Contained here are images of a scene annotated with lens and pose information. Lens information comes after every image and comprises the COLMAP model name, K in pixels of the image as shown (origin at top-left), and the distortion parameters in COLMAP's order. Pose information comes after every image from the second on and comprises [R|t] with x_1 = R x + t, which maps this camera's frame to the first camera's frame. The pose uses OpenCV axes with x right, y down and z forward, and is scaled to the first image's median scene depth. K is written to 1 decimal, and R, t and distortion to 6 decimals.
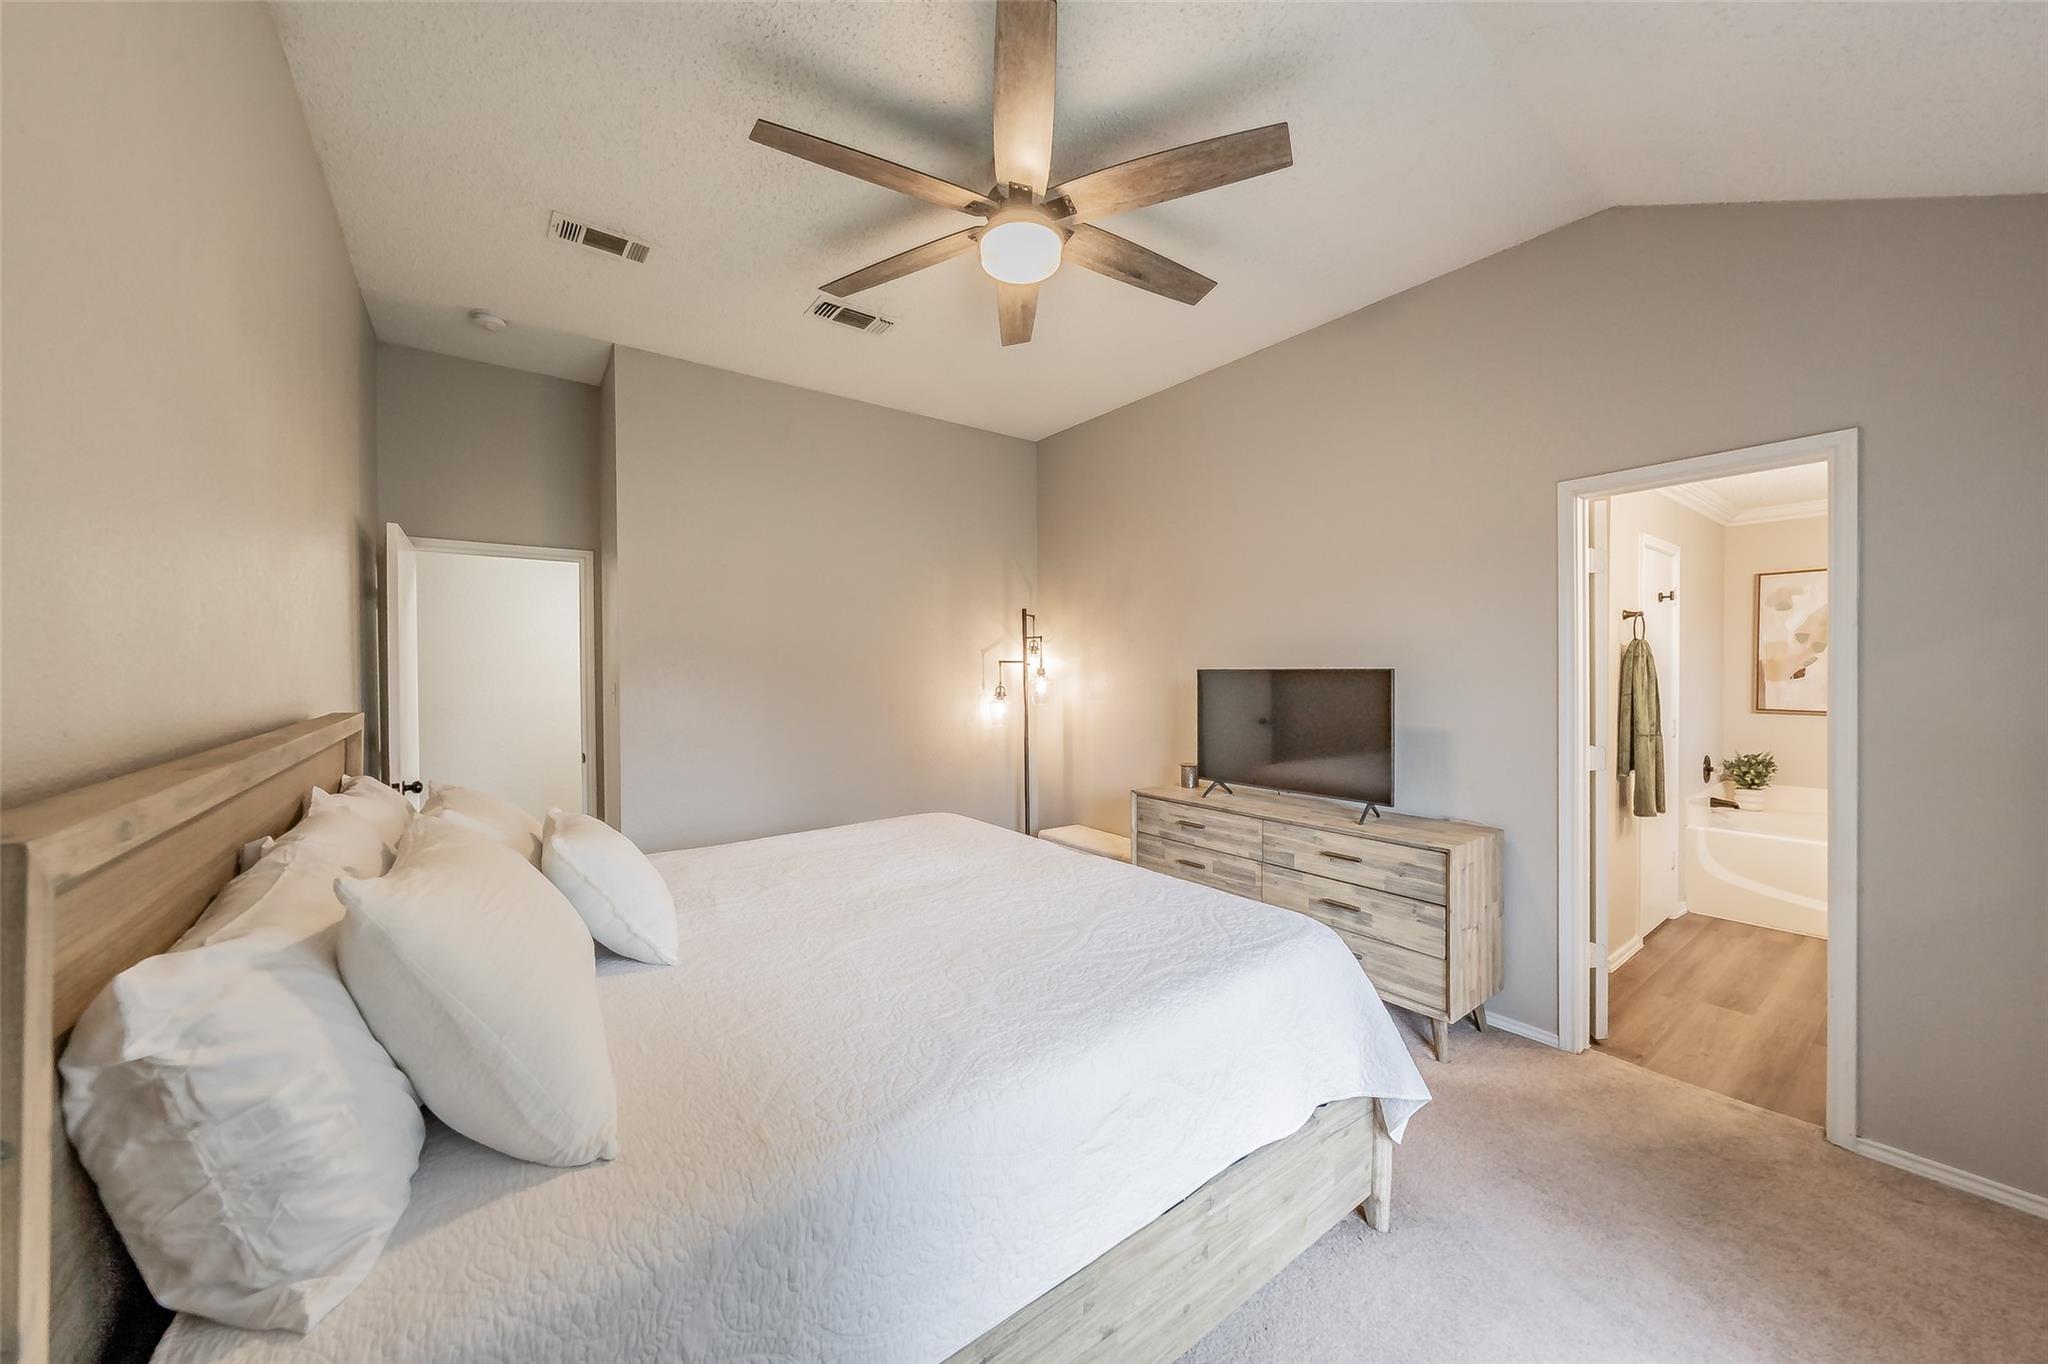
lens RADIAL K [[720.1, 0, 1024.6], [0, 720.1, 679.4], [0, 0, 1]] dist [-0.000140, 0.000394]
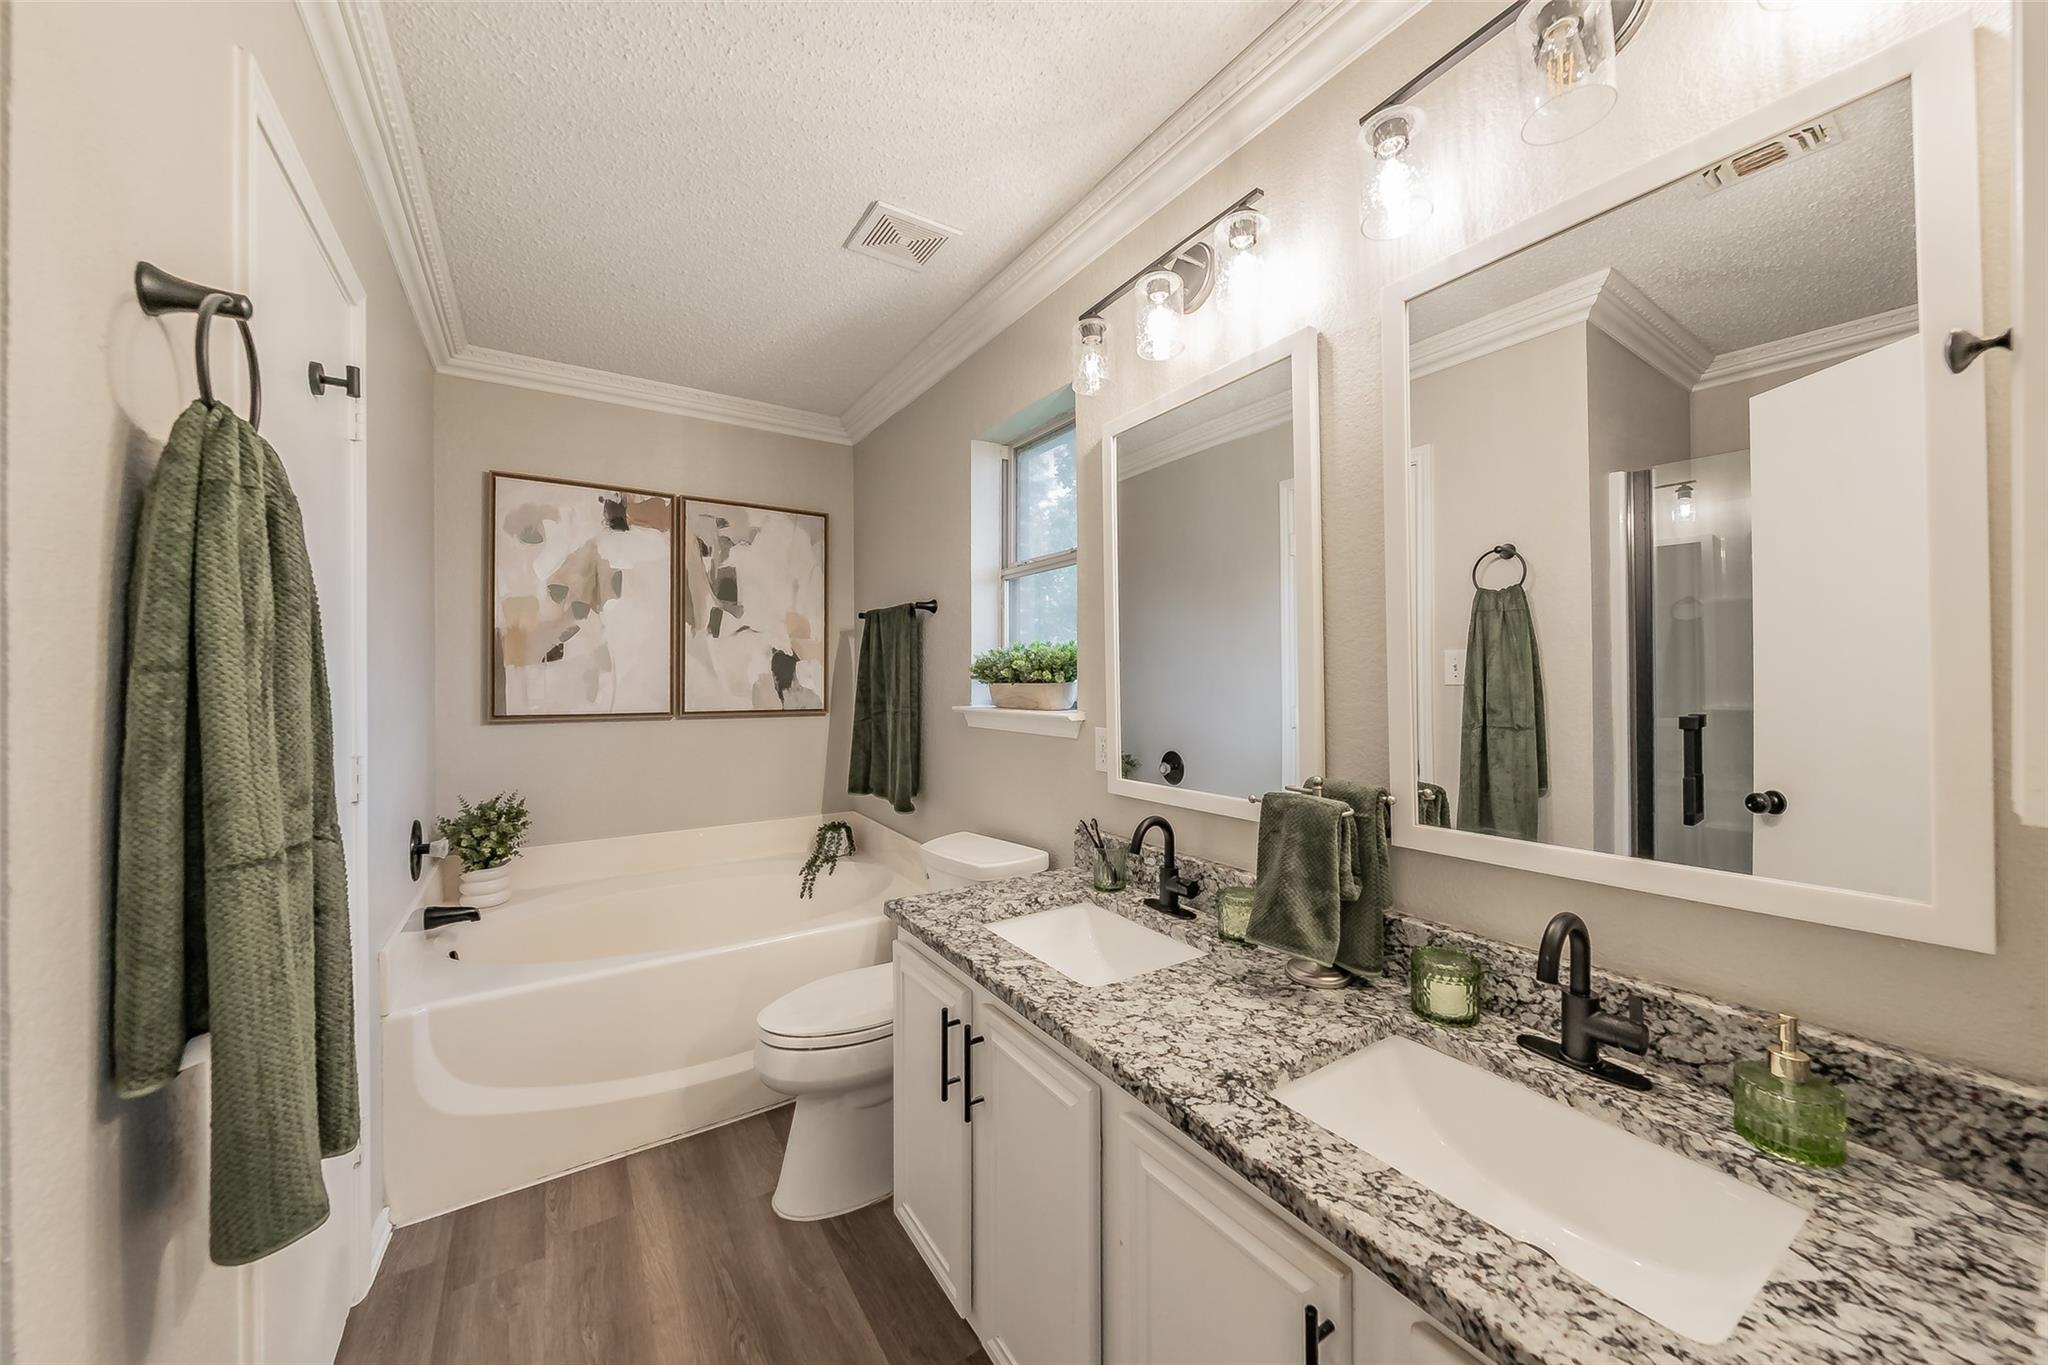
lens RADIAL K [[720.1, 0, 1023.3], [0, 720.1, 673.6], [0, 0, 1]] dist [-0.000140, 0.000394]
pose [[0.055158, 0.007514, 0.998449, 0.511488], [0.022456, 0.999709, -0.008764, 0.023084], [-0.998225, 0.022904, 0.054973, 0.590324]]
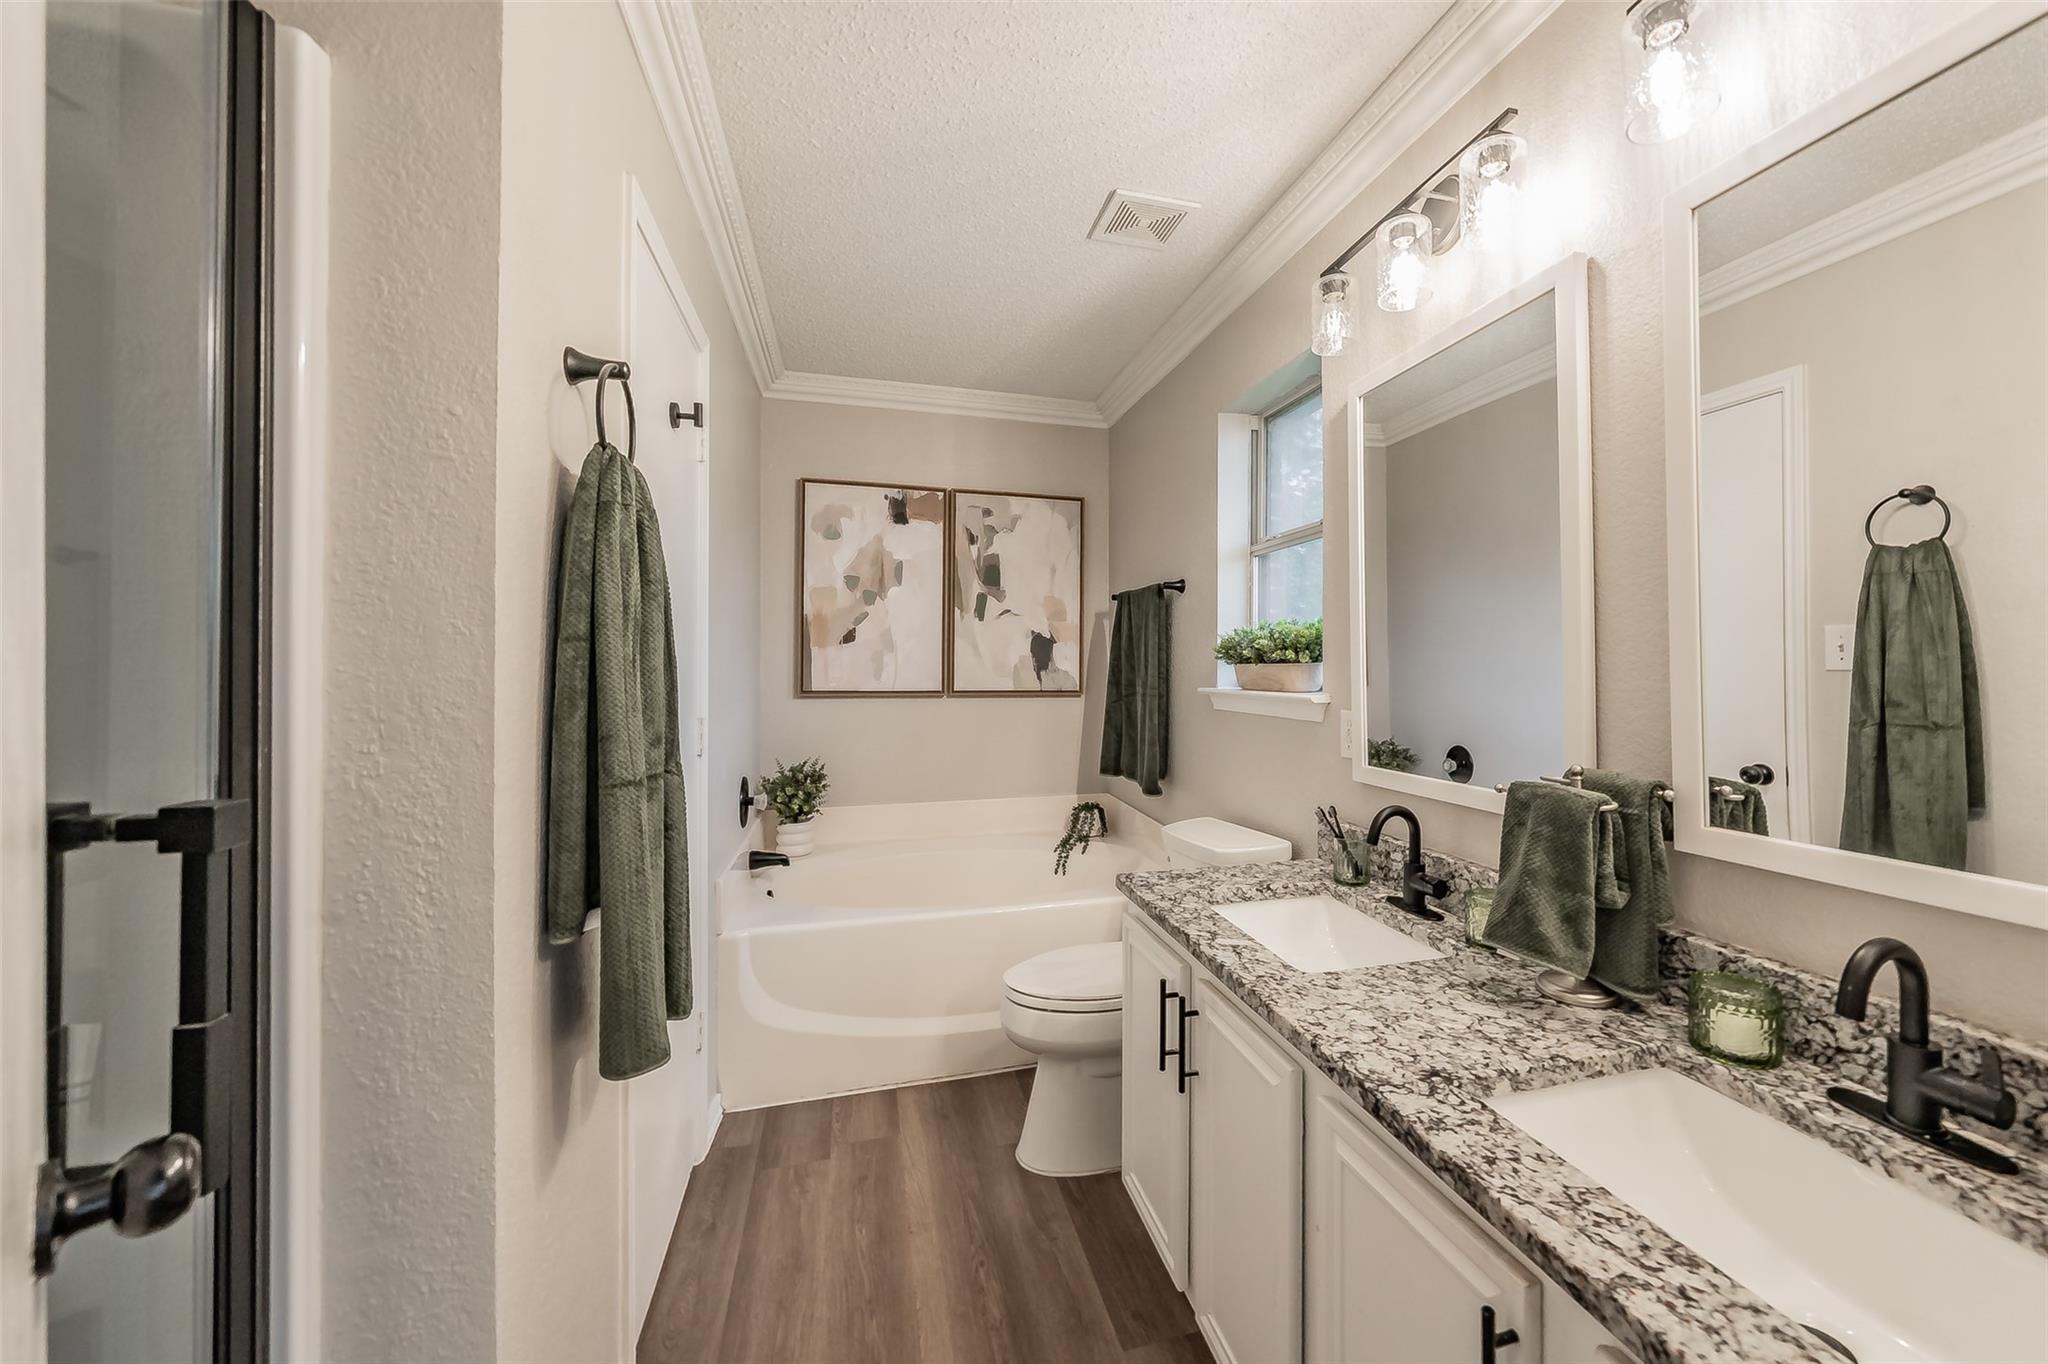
lens RADIAL K [[762.3, 0, 1073.1], [0, 762.3, 658.0], [0, 0, 1]] dist [0.002136, -0.000043]
pose [[0.353147, 0.012333, 0.935486, 0.495720], [0.013271, 0.999746, -0.018190, 0.028167], [-0.935474, 0.018839, 0.352894, 0.565014]]
